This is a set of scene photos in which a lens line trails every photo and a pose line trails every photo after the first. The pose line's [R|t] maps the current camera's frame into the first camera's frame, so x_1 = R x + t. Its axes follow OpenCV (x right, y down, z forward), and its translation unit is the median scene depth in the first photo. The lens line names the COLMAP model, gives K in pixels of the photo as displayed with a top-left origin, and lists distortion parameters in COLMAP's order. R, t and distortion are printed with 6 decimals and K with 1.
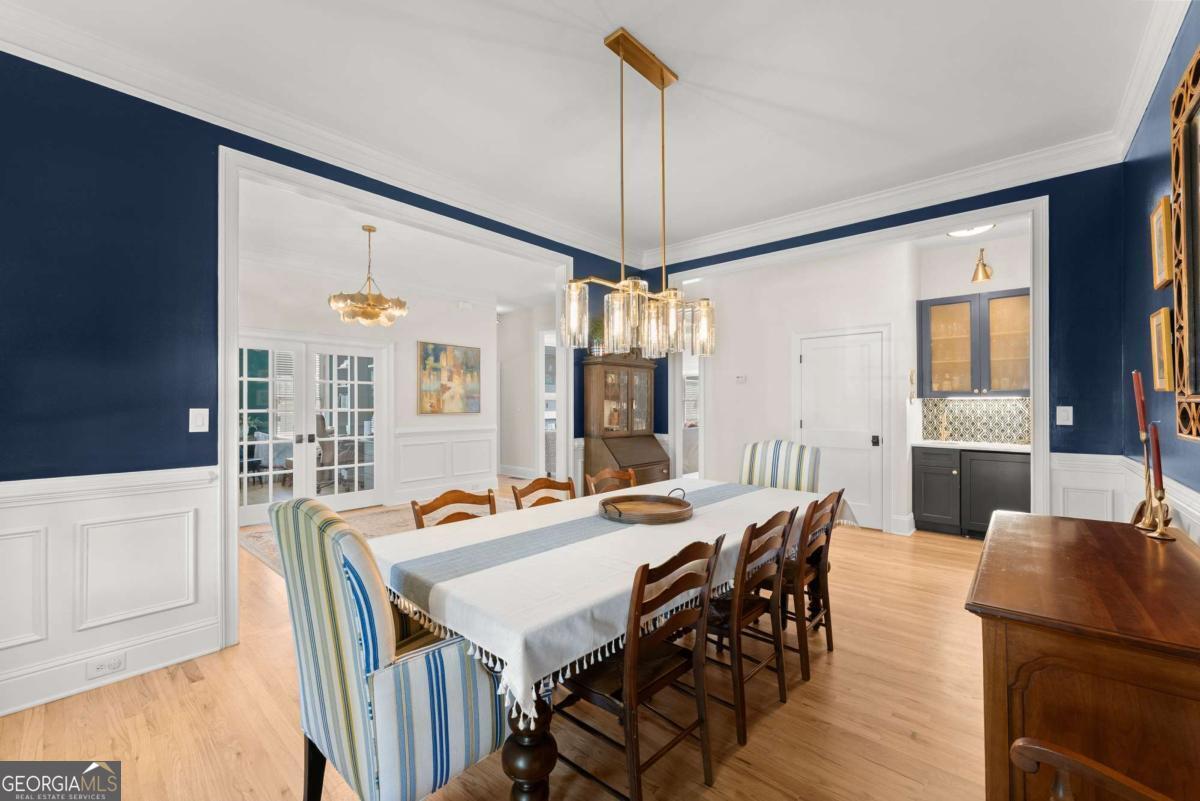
lens RADIAL K [[487.7, 0, 599.1], [0, 487.7, 401.3], [0, 0, 1]] dist [-0.000880, -0.001019]
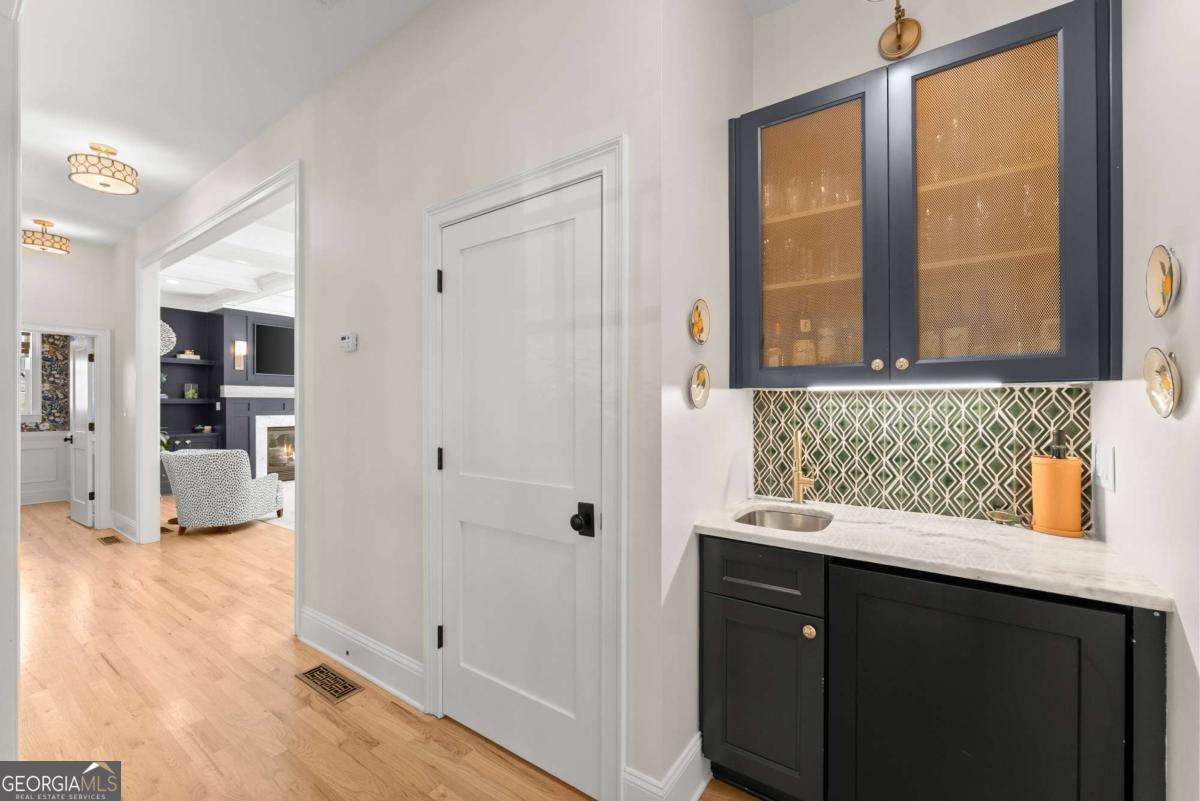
lens RADIAL K [[487.7, 0, 598.2], [0, 487.7, 403.4], [0, 0, 1]] dist [-0.000880, -0.001019]
pose [[0.992296, -0.000395, 0.123891, 0.526678], [-0.000103, 0.999992, 0.004011, 0.003689], [-0.123891, -0.003993, 0.992288, 0.671916]]
